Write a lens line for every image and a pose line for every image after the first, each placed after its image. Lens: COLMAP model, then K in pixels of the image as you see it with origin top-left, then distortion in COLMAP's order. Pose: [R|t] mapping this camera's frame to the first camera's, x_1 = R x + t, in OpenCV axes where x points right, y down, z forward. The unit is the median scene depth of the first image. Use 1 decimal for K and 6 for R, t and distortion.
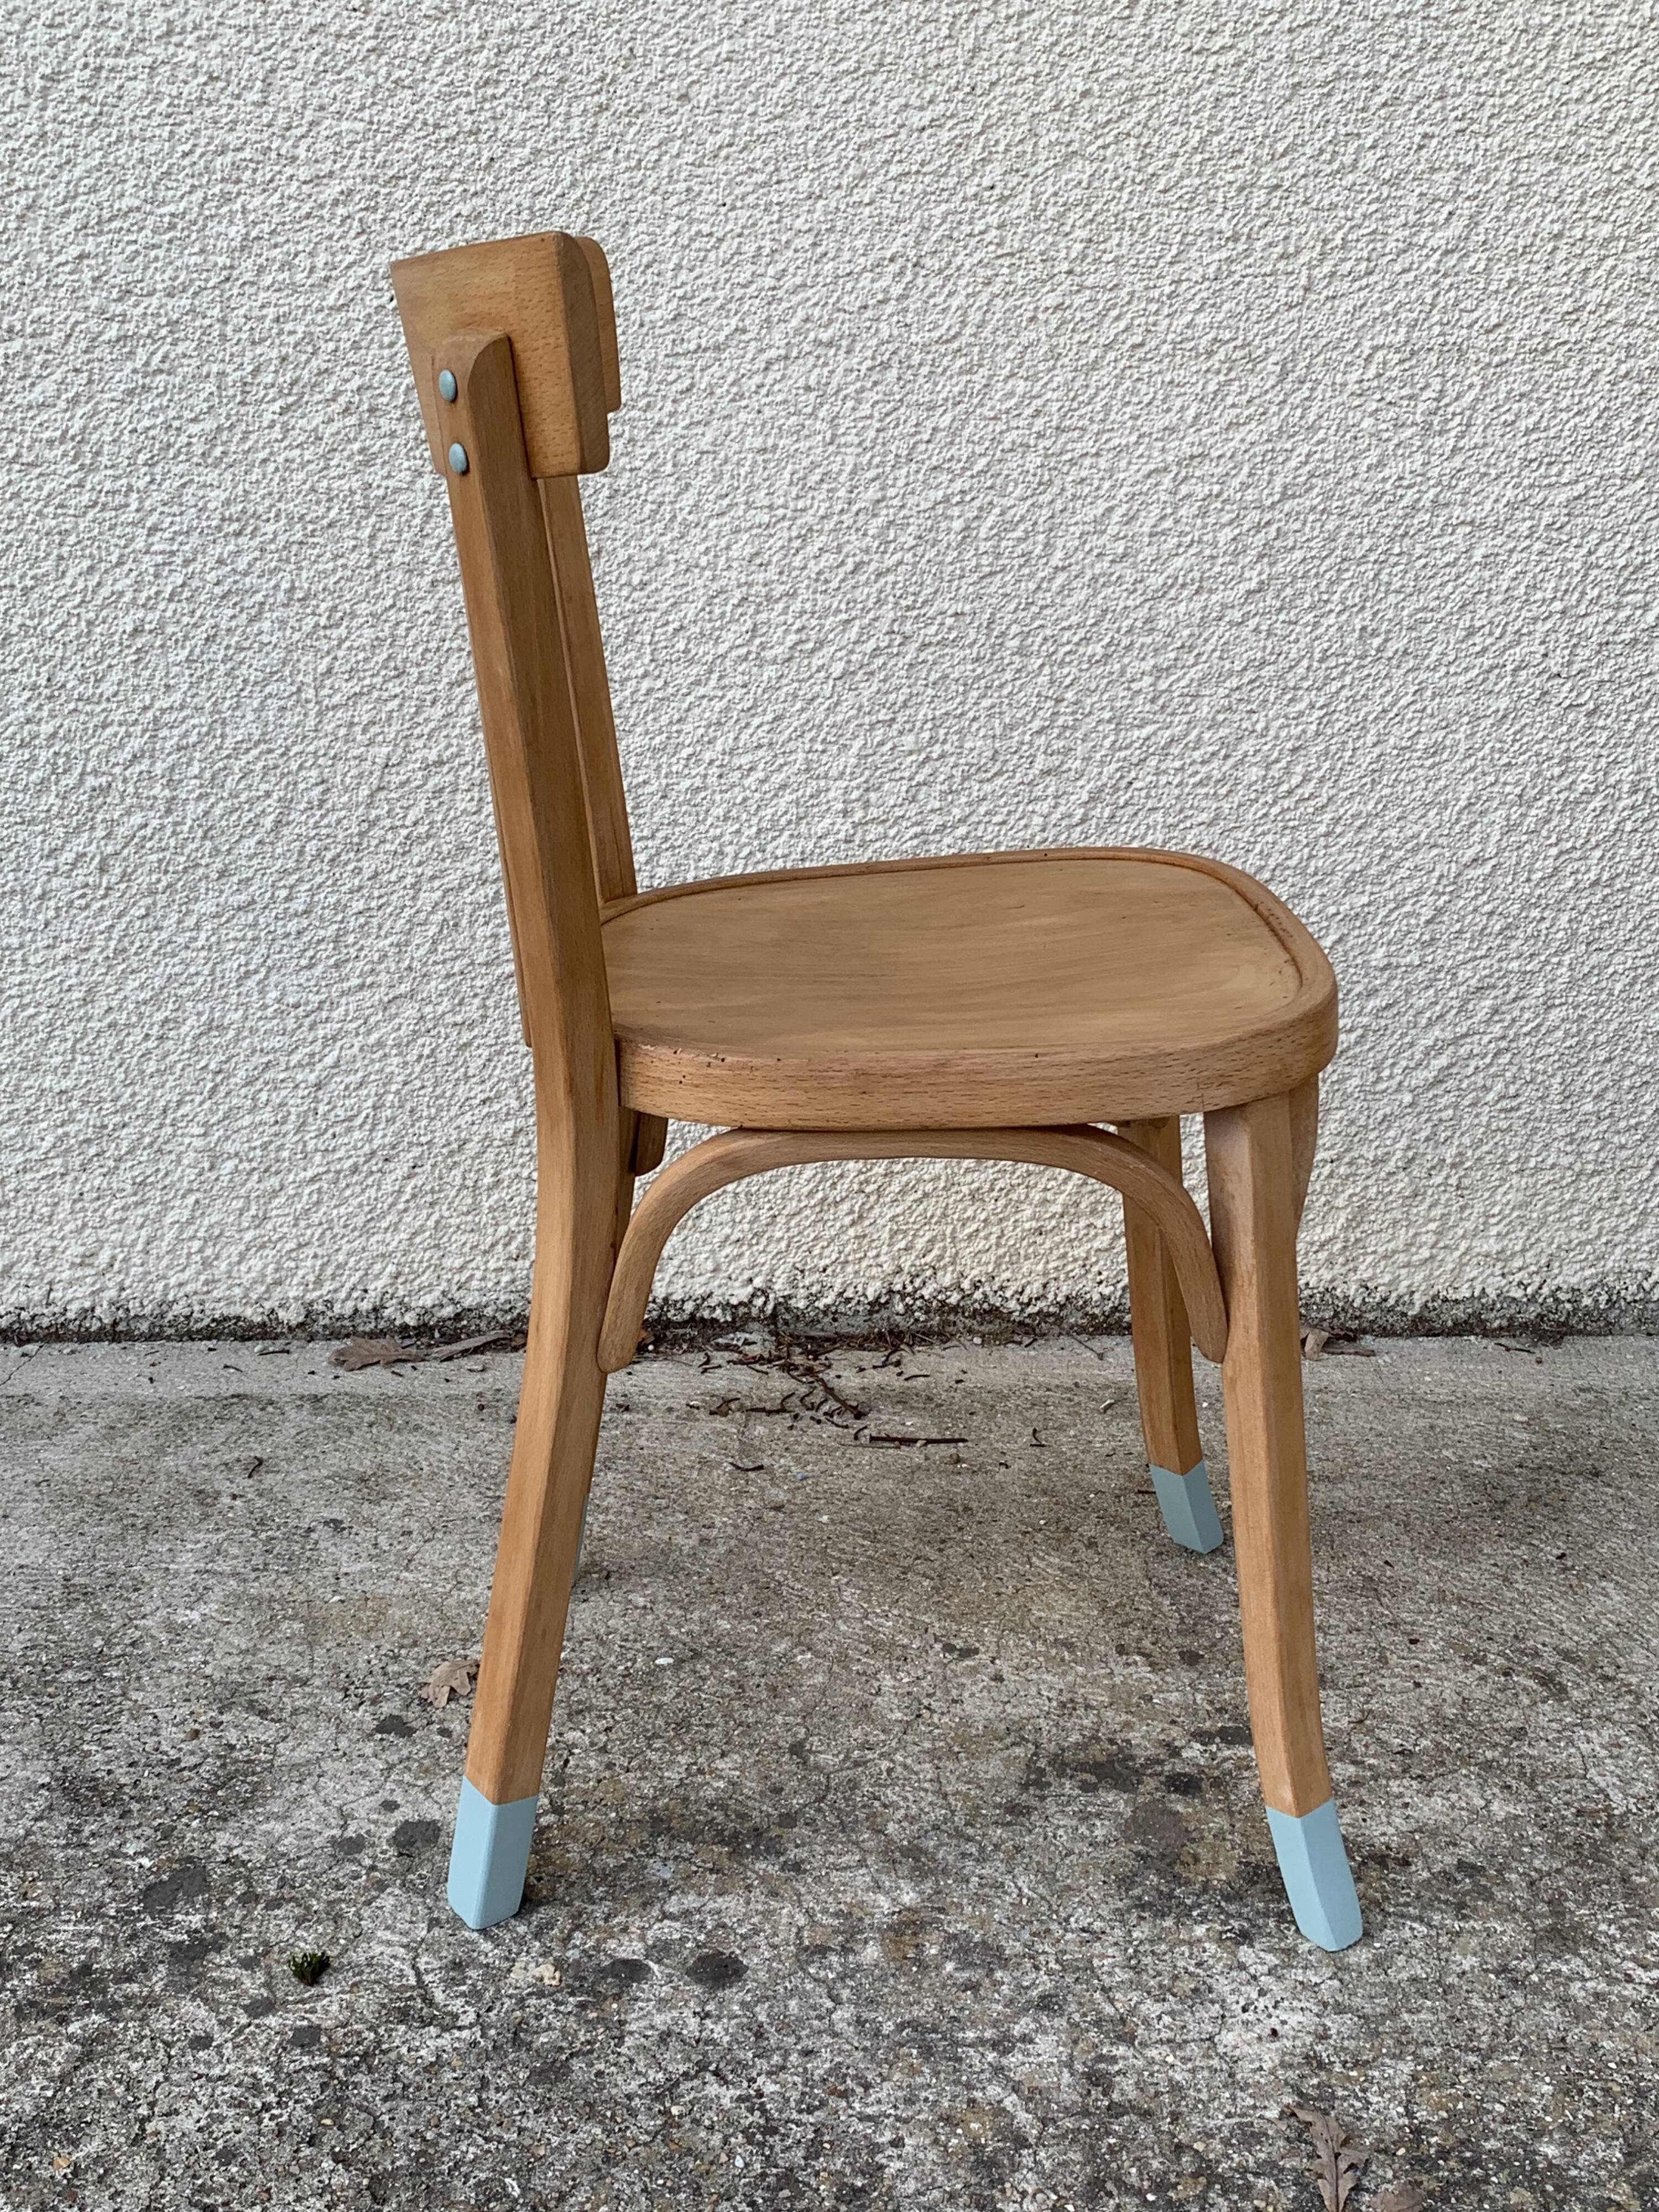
lens RADIAL K [[2364.7, 0, 834.6], [0, 2364.7, 1086.6], [0, 0, 1]] dist [0.003351, 0.000000]
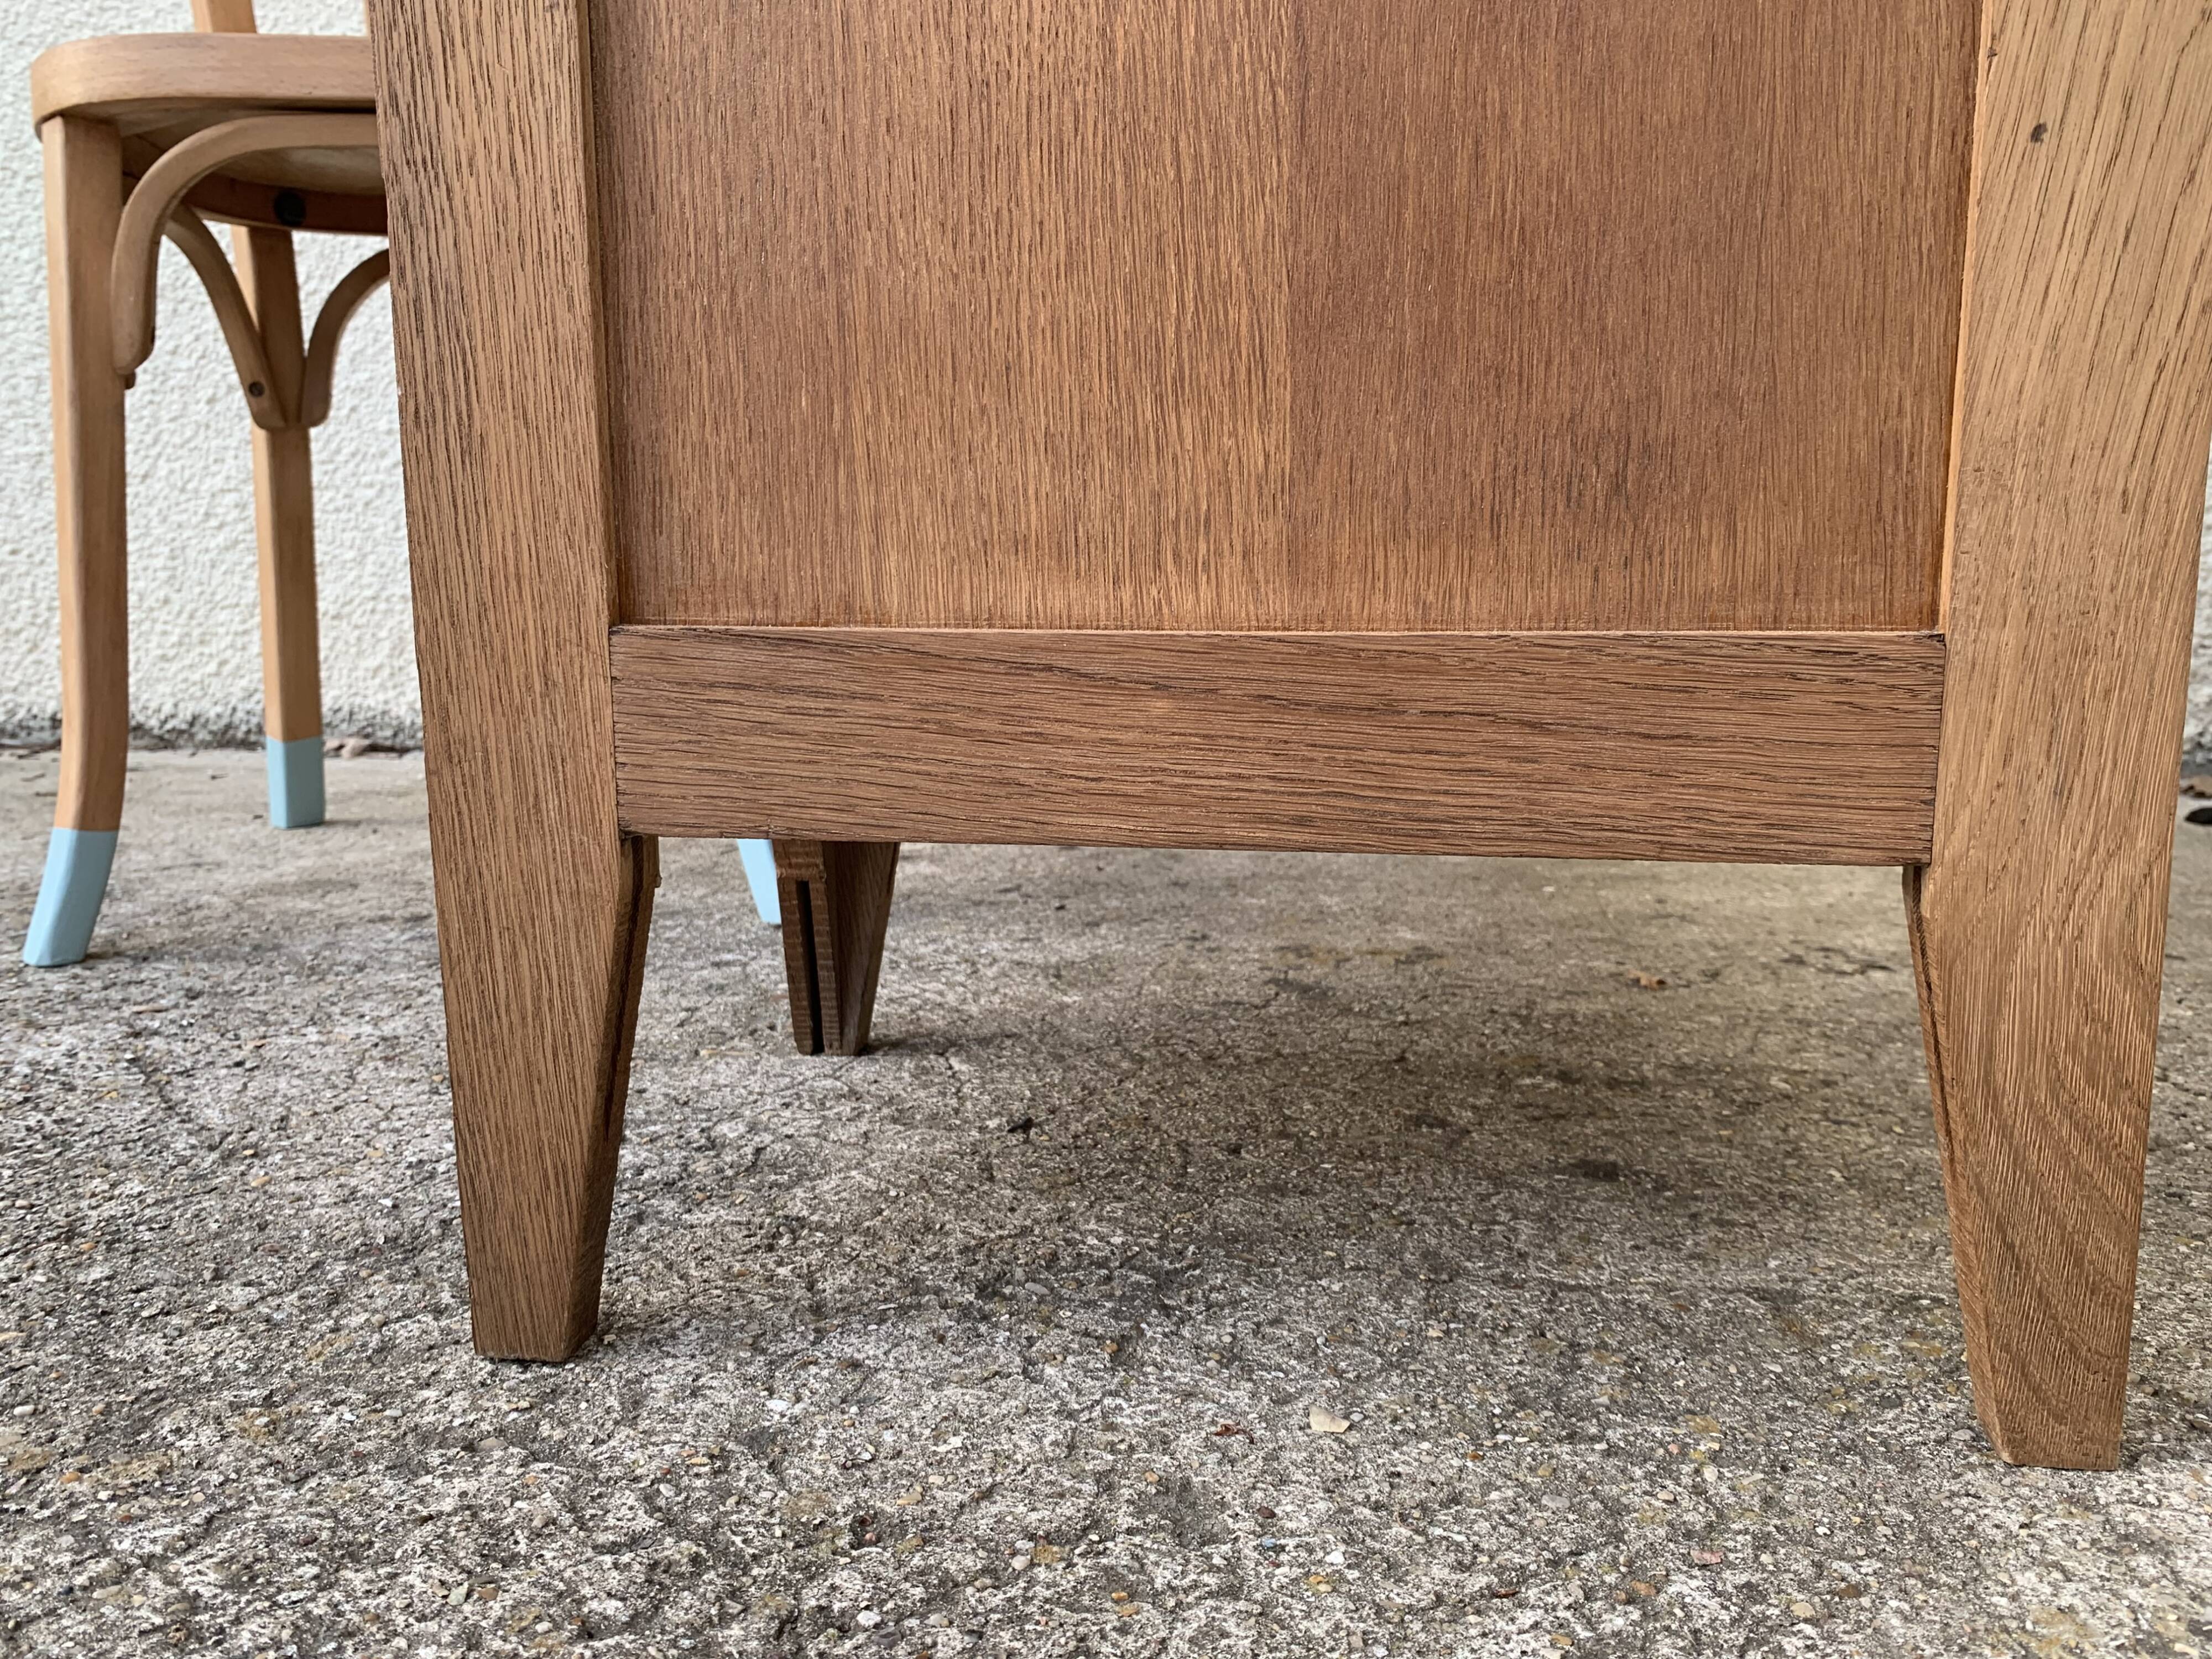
lens RADIAL K [[1848.3, 0, 1111.9], [0, 1848.3, 810.9], [0, 0, 1]] dist [0.010481, -0.018521]
pose [[0.985206, 0.017028, -0.170524, 0.818654], [-0.043494, 0.987316, -0.152694, 0.293544], [0.165760, 0.157852, 0.973451, 0.149988]]
